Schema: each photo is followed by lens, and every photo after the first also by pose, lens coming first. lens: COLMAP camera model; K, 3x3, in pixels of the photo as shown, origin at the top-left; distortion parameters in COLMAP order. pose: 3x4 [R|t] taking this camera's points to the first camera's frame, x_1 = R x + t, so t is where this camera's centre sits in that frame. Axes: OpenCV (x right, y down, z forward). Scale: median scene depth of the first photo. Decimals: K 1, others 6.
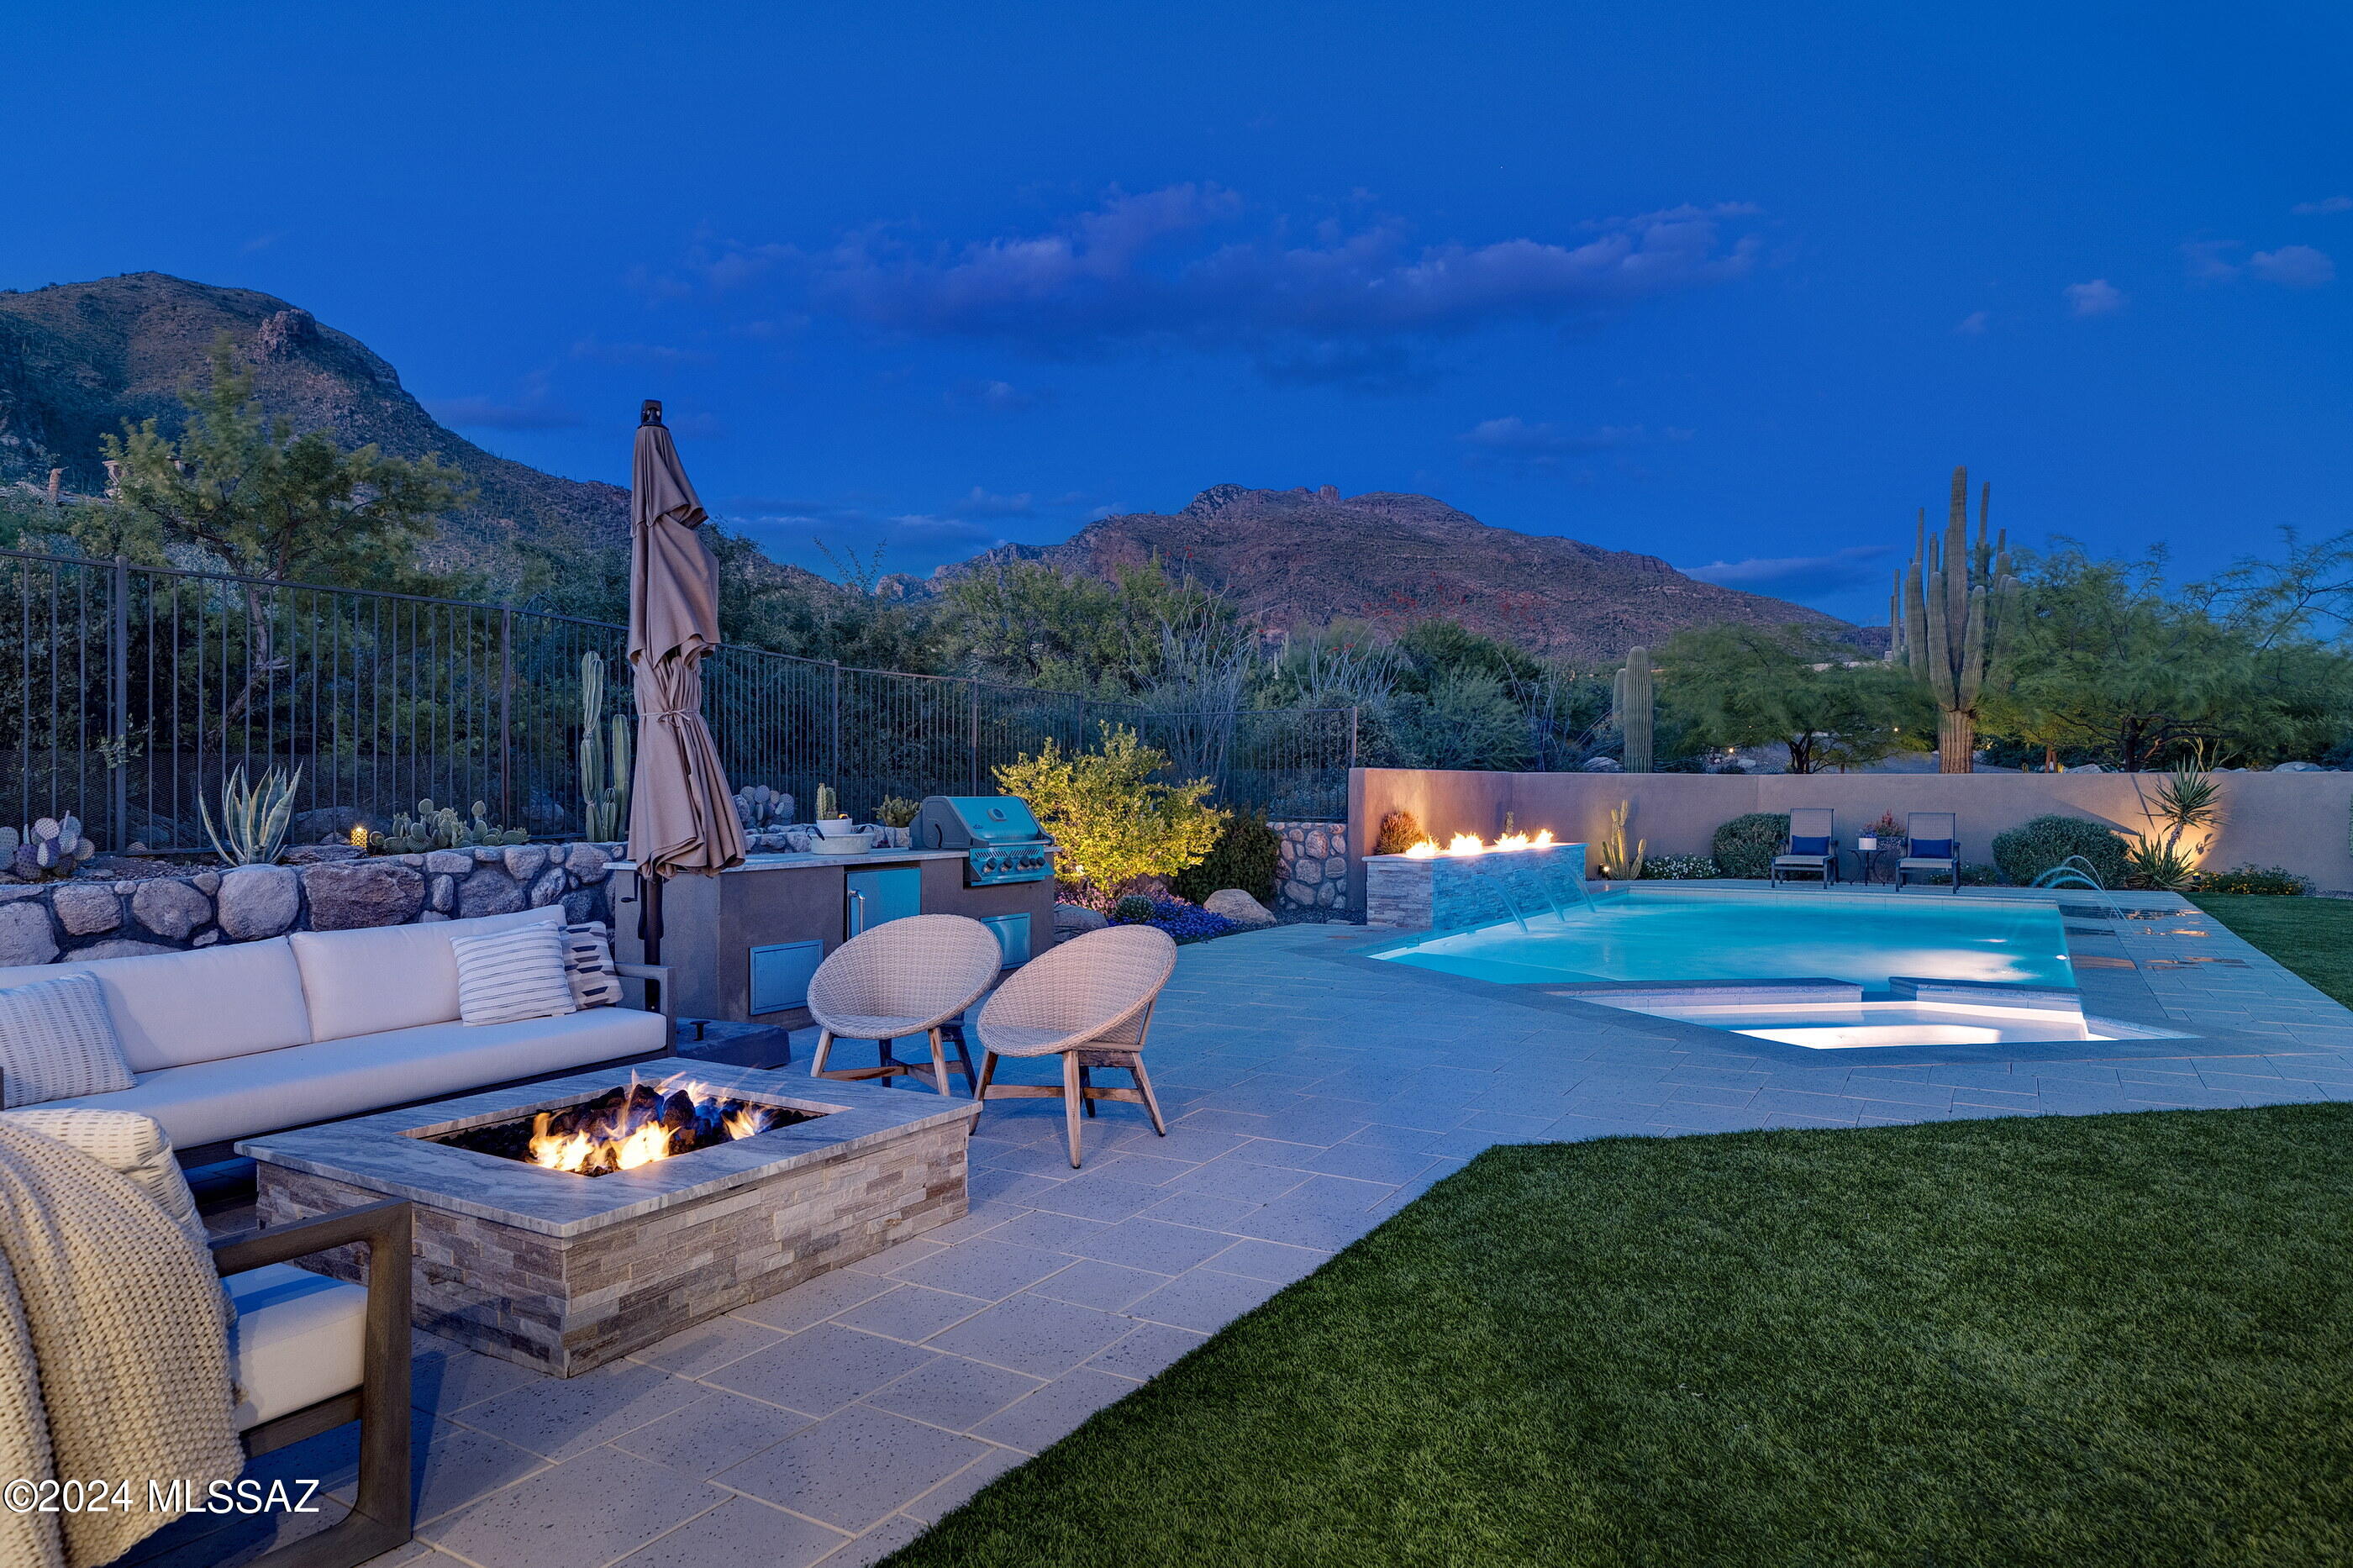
lens RADIAL K [[1338.7, 0, 1203.5], [0, 1338.7, 790.7], [0, 0, 1]] dist [-0.010407, -0.002028]
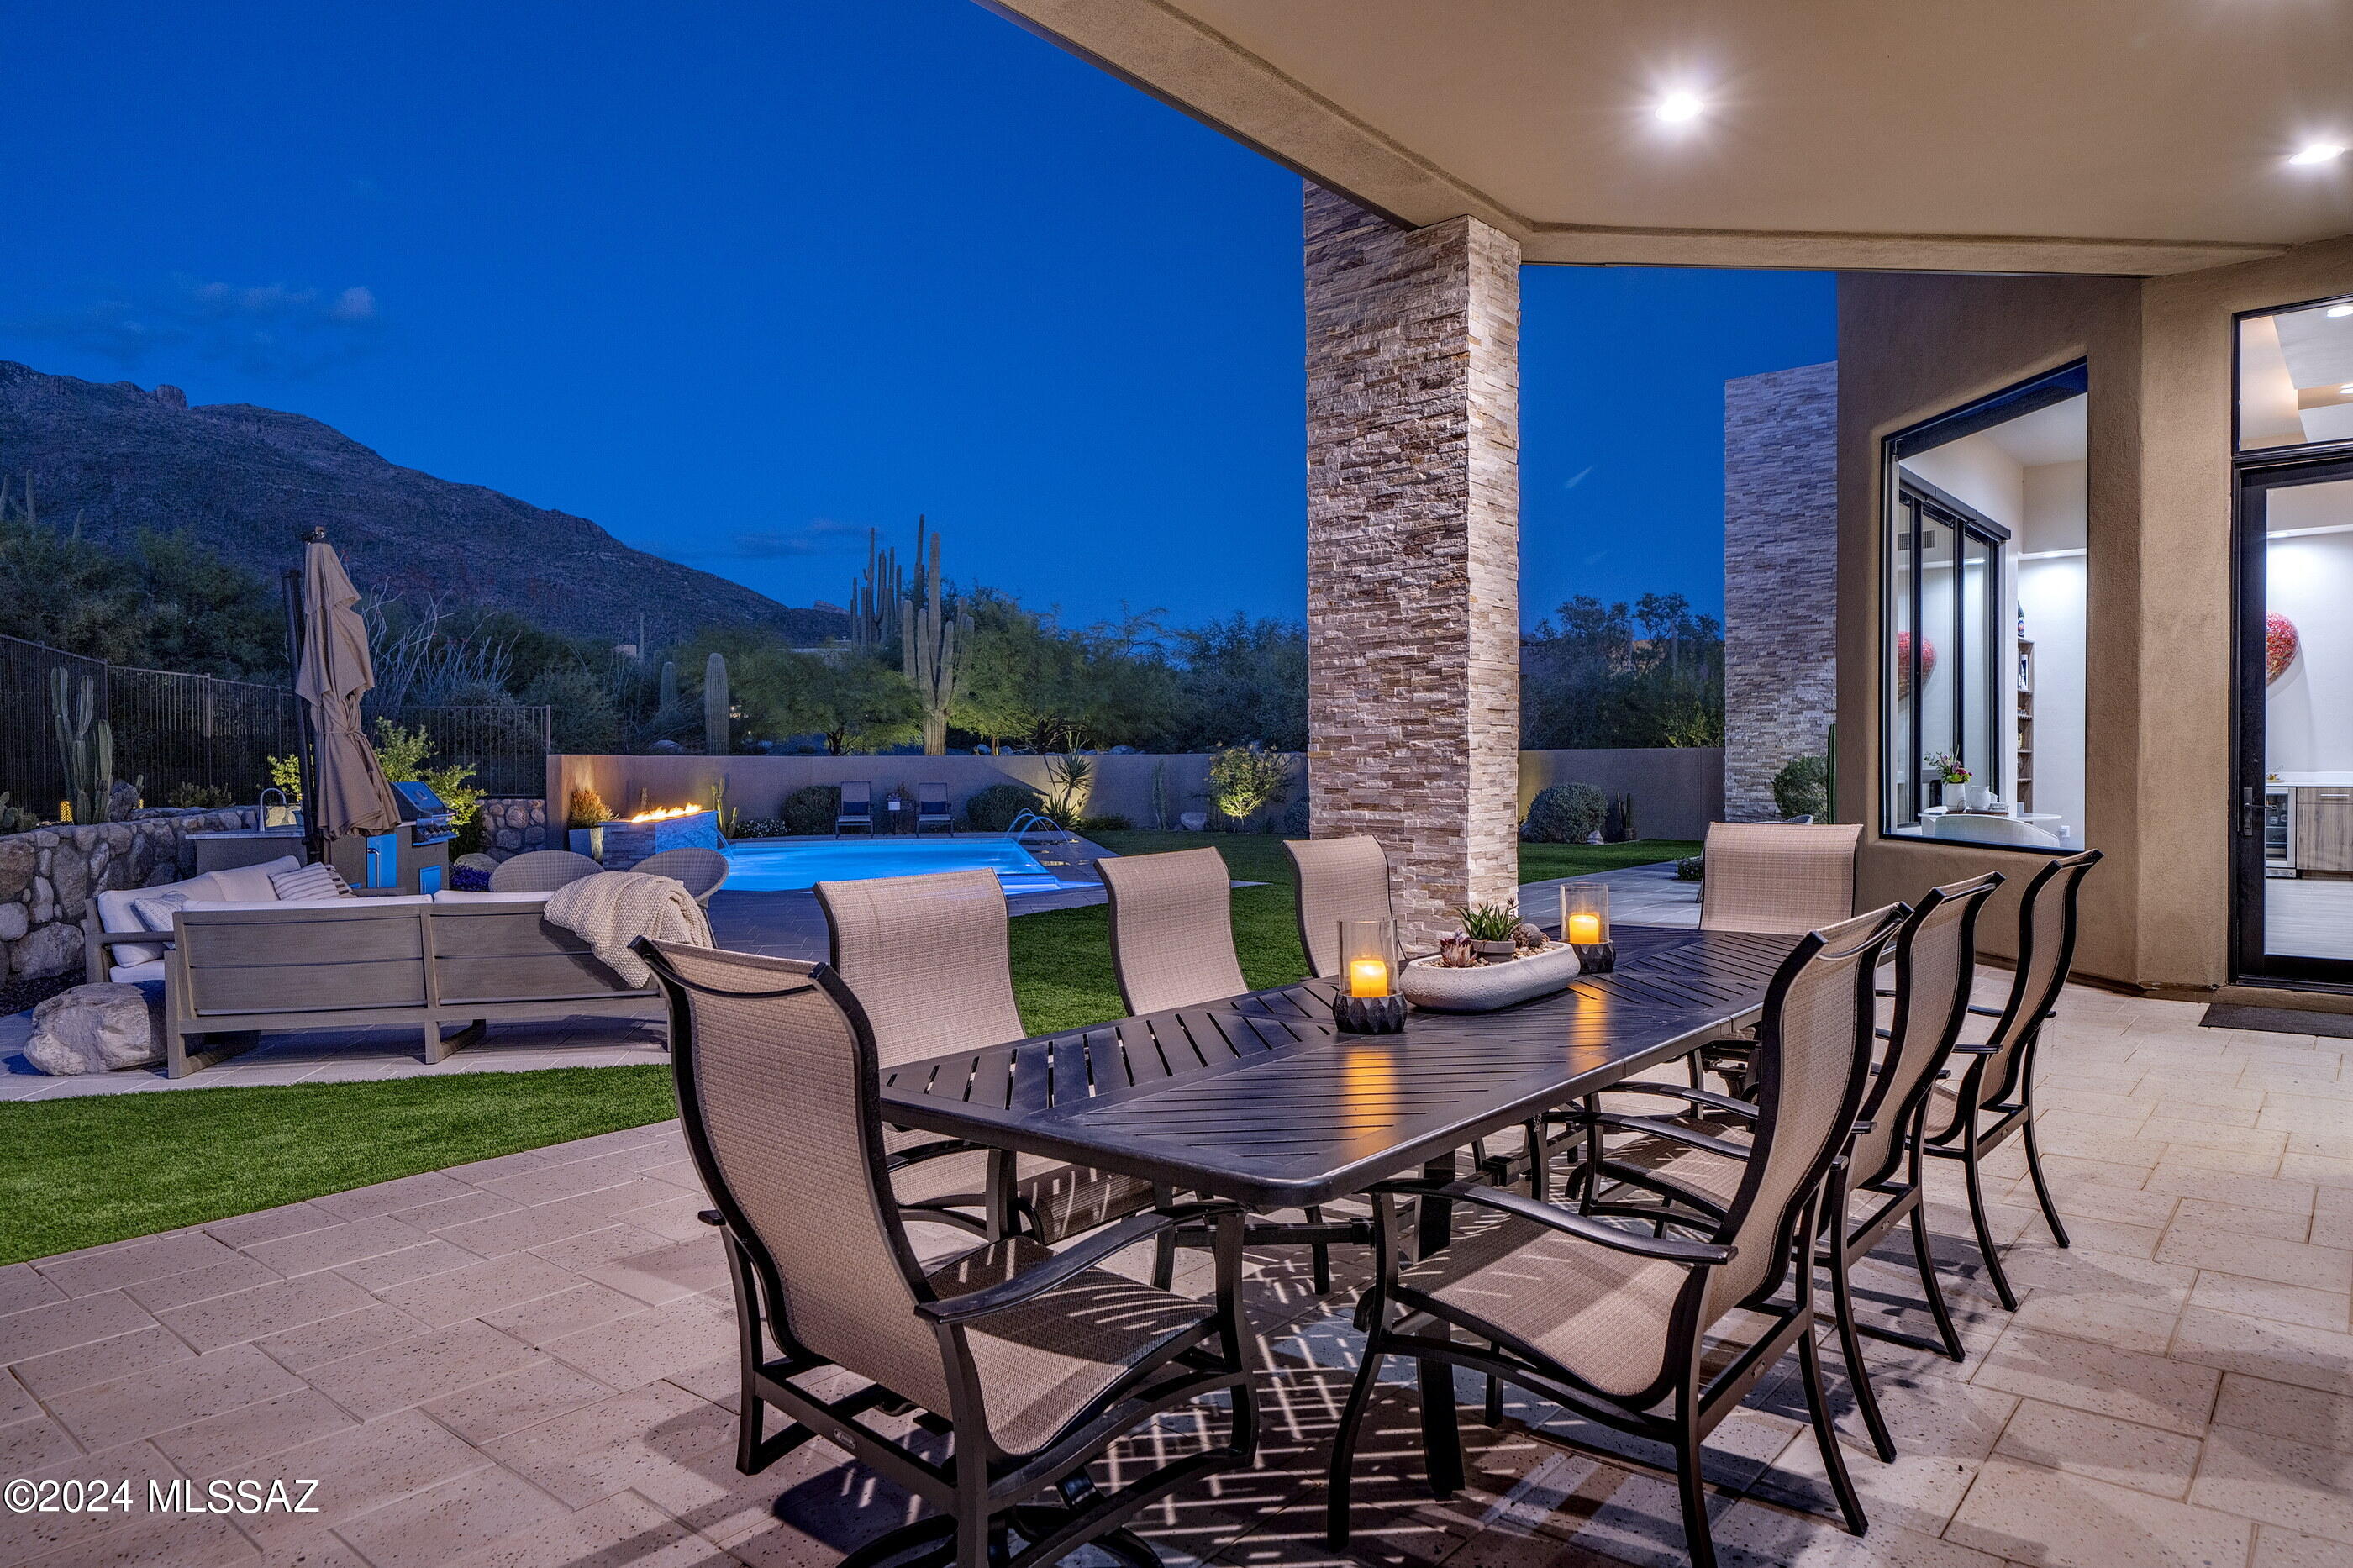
lens RADIAL K [[1432.5, 0, 1173.7], [0, 1432.5, 790.2], [0, 0, 1]] dist [0.002136, -0.000678]
pose [[0.746076, -0.019483, 0.665576, -0.303571], [0.007434, 0.999753, 0.020931, -0.006723], [-0.665820, -0.010669, 0.746036, -0.347725]]
